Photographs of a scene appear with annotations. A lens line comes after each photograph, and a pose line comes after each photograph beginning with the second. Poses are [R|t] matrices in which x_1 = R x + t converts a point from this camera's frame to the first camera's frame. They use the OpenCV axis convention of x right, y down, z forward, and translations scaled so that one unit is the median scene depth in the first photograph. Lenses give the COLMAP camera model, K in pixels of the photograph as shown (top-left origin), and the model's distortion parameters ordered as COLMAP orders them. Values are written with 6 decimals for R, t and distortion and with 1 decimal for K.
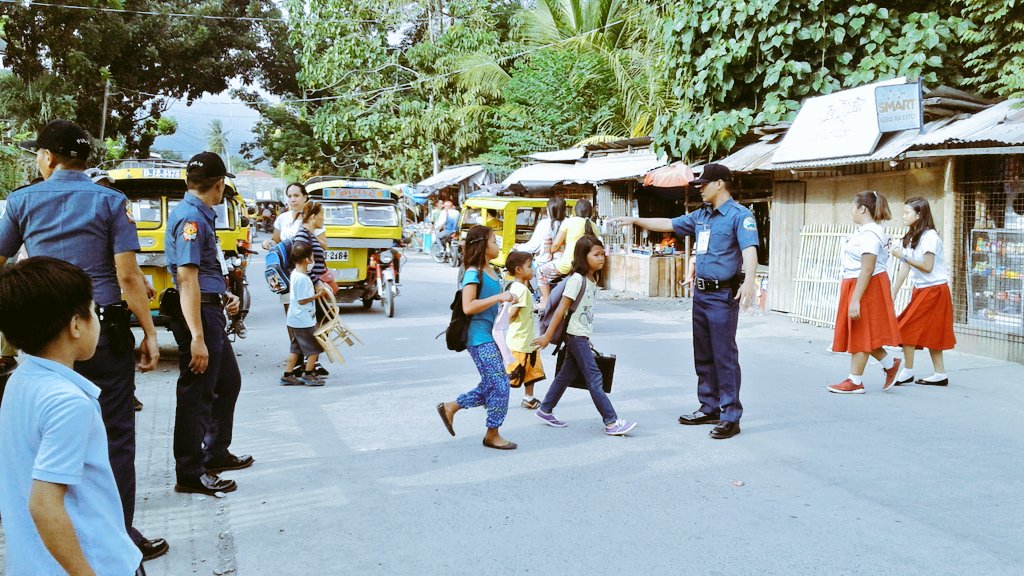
lens RADIAL K [[839.9, 0, 513.5], [0, 839.9, 274.6], [0, 0, 1]] dist [0.090824, -0.193366]
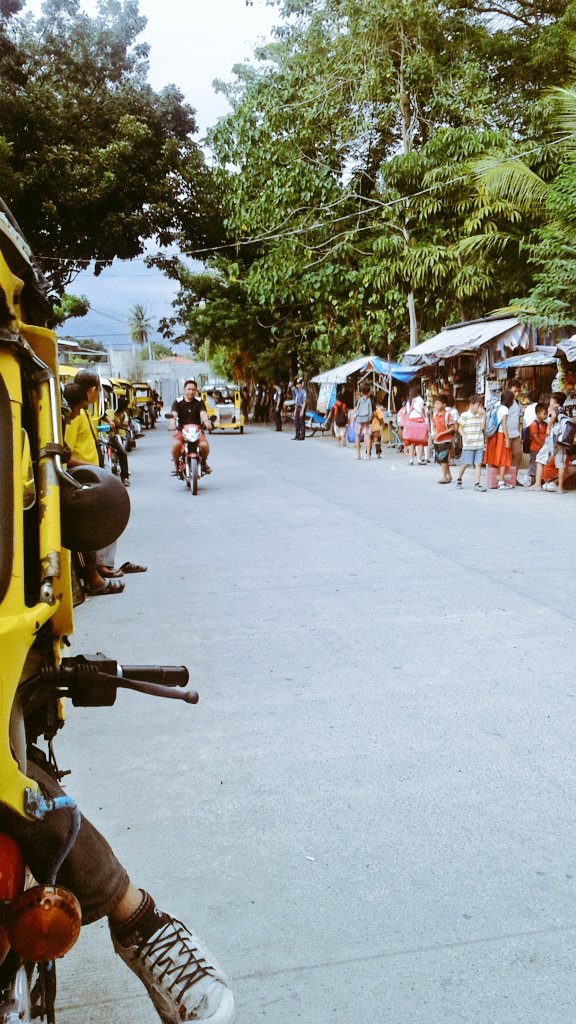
lens RADIAL K [[839.9, 0, 289.4], [0, 839.9, 420.8], [0, 0, 1]] dist [0.090824, -0.193366]
pose [[0.985883, -0.034711, -0.163796, -0.130451], [0.028188, 0.998721, -0.041980, -0.036369], [0.165044, 0.036770, 0.985601, 0.425899]]
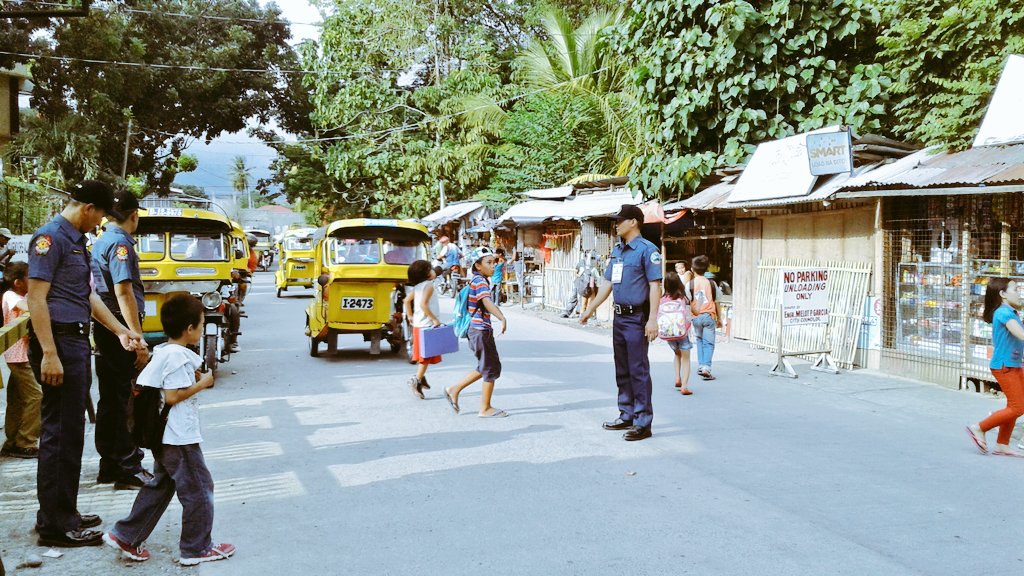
lens RADIAL K [[834.4, 0, 528.3], [0, 834.4, 290.1], [0, 0, 1]] dist [0.096554, -0.202723]
pose [[0.999971, 0.000775, -0.007576, 0.036372], [-0.000931, 0.999789, -0.020543, 0.002958], [0.007558, 0.020550, 0.999760, -0.056925]]
